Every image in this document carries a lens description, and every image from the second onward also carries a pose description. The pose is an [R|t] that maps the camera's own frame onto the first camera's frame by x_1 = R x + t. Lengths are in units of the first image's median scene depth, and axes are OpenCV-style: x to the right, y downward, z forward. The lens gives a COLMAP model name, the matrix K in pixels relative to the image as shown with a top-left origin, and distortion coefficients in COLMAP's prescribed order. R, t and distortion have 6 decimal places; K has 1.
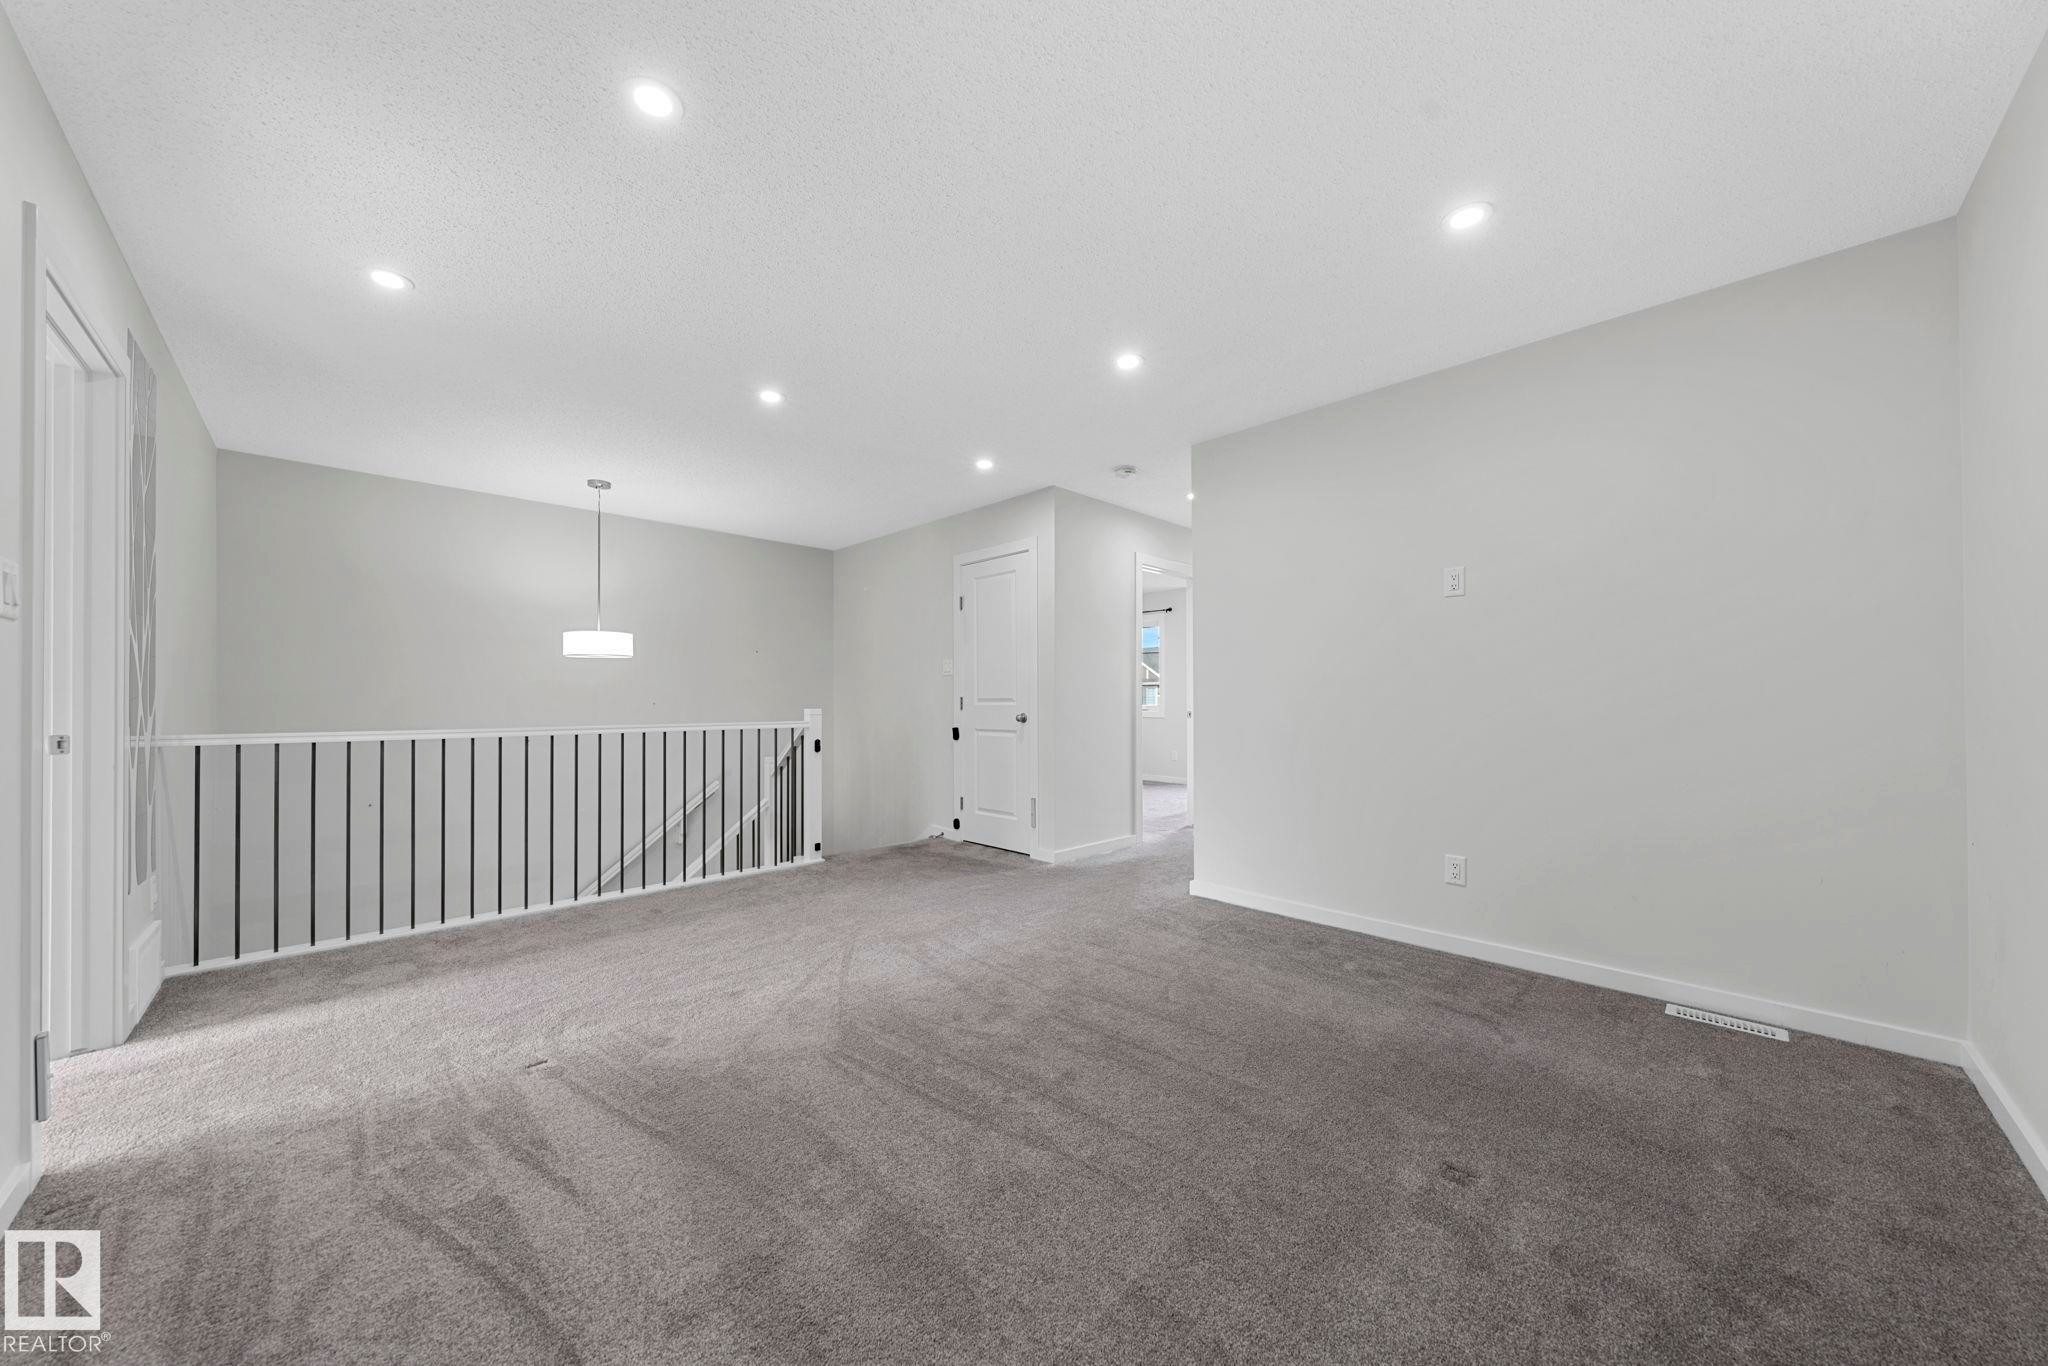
lens RADIAL K [[694.6, 0, 1025.4], [0, 694.6, 695.7], [0, 0, 1]] dist [-0.000498, -0.000062]
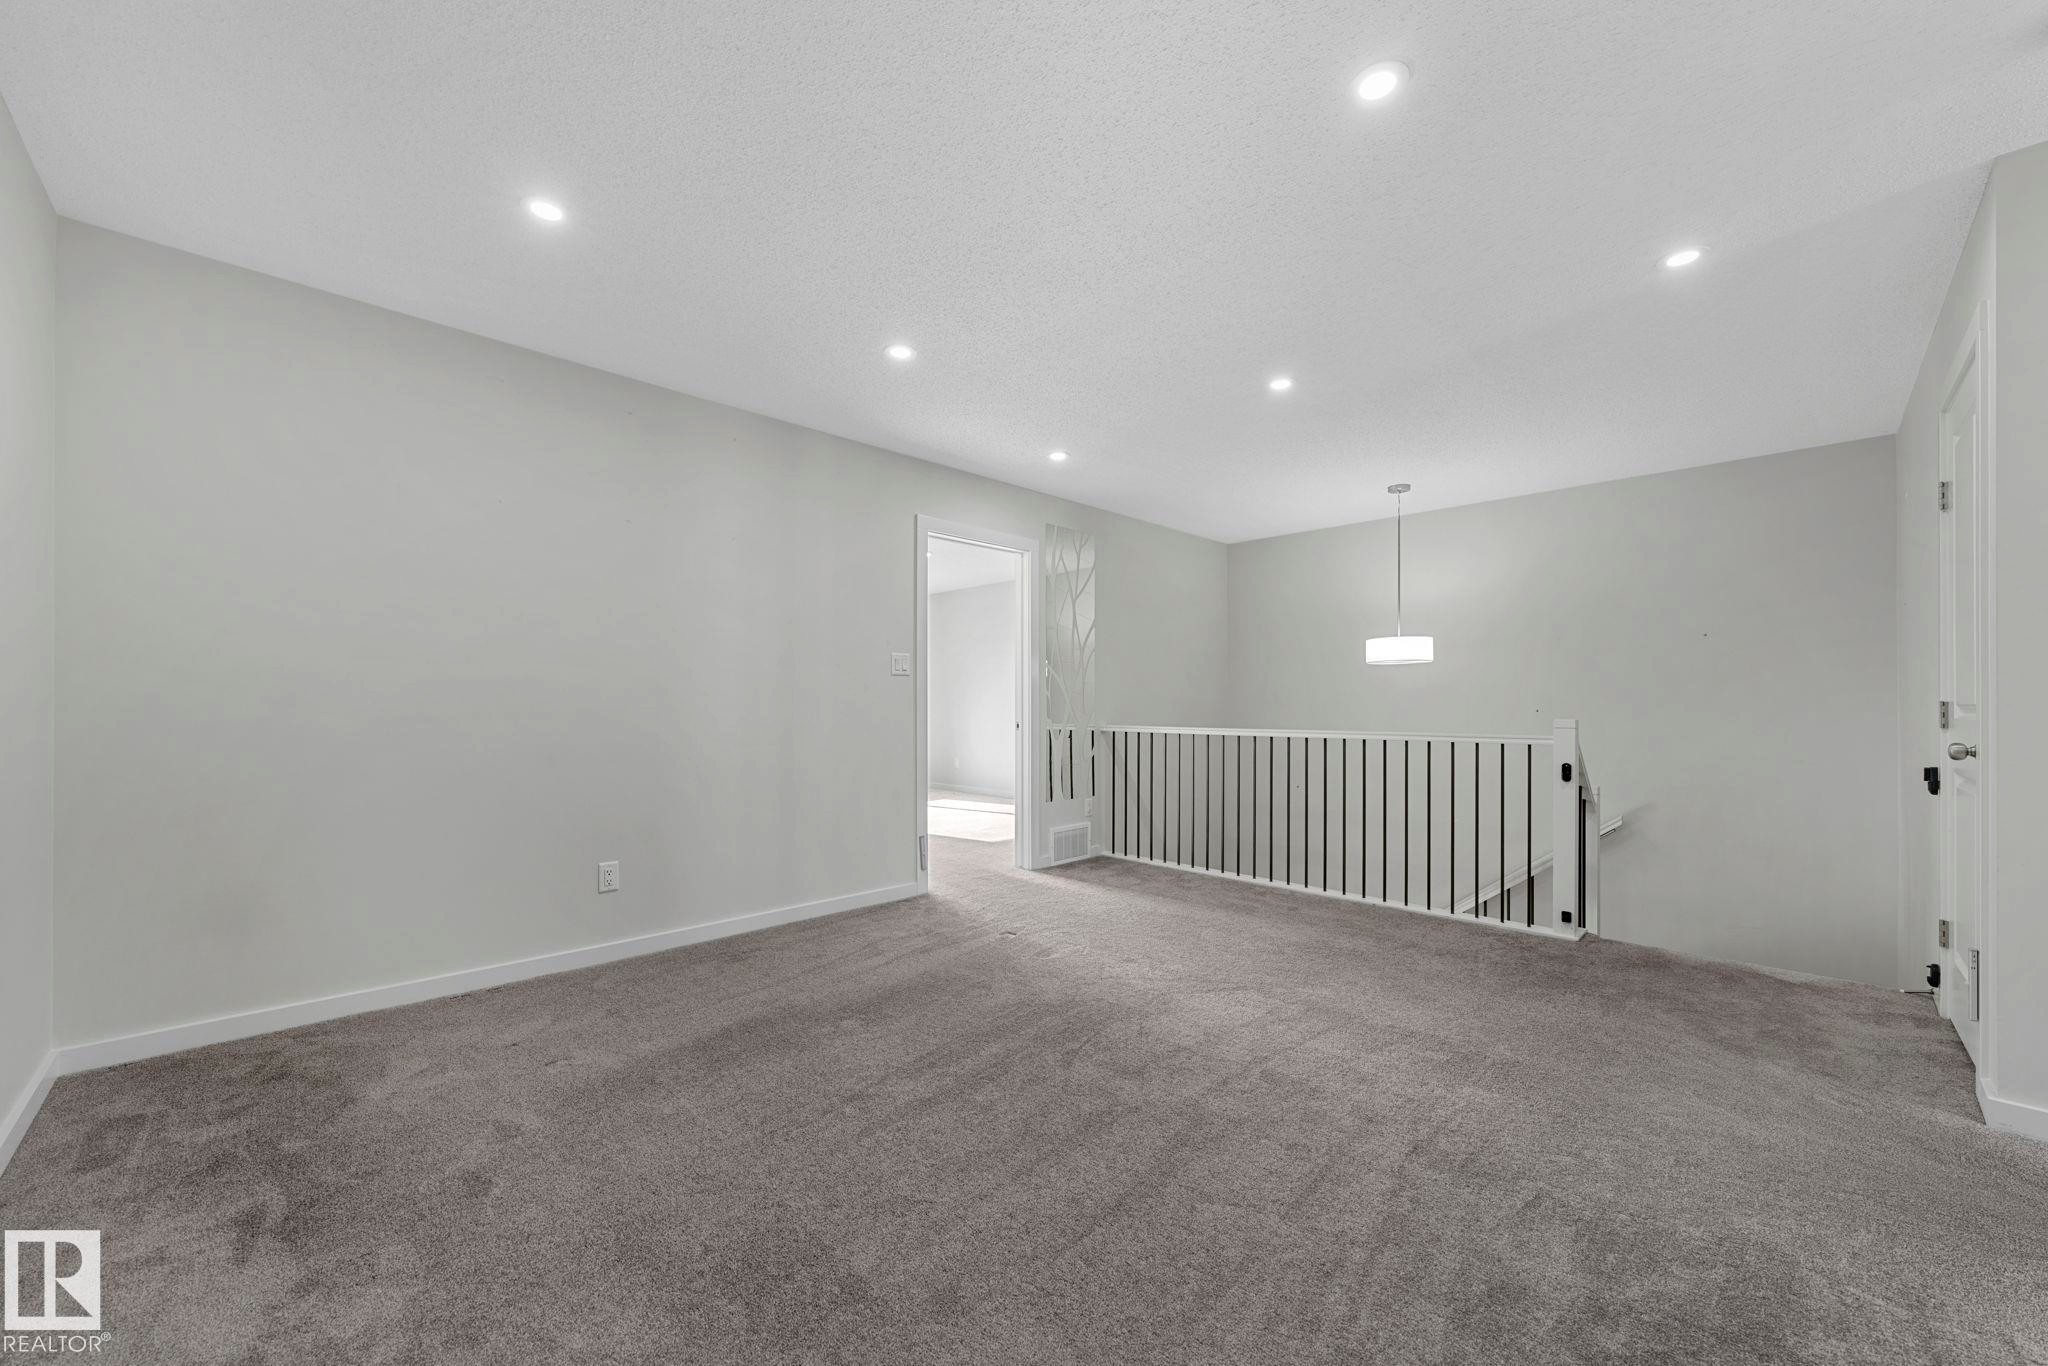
lens RADIAL K [[771.2, 0, 1022.3], [0, 771.2, 707.2], [0, 0, 1]] dist [-0.027201, 0.000028]
pose [[-0.009299, 0.002107, -0.999955, 0.561531], [0.002976, 0.999993, 0.002079, 0.004071], [0.999952, -0.002957, -0.009306, 0.550532]]
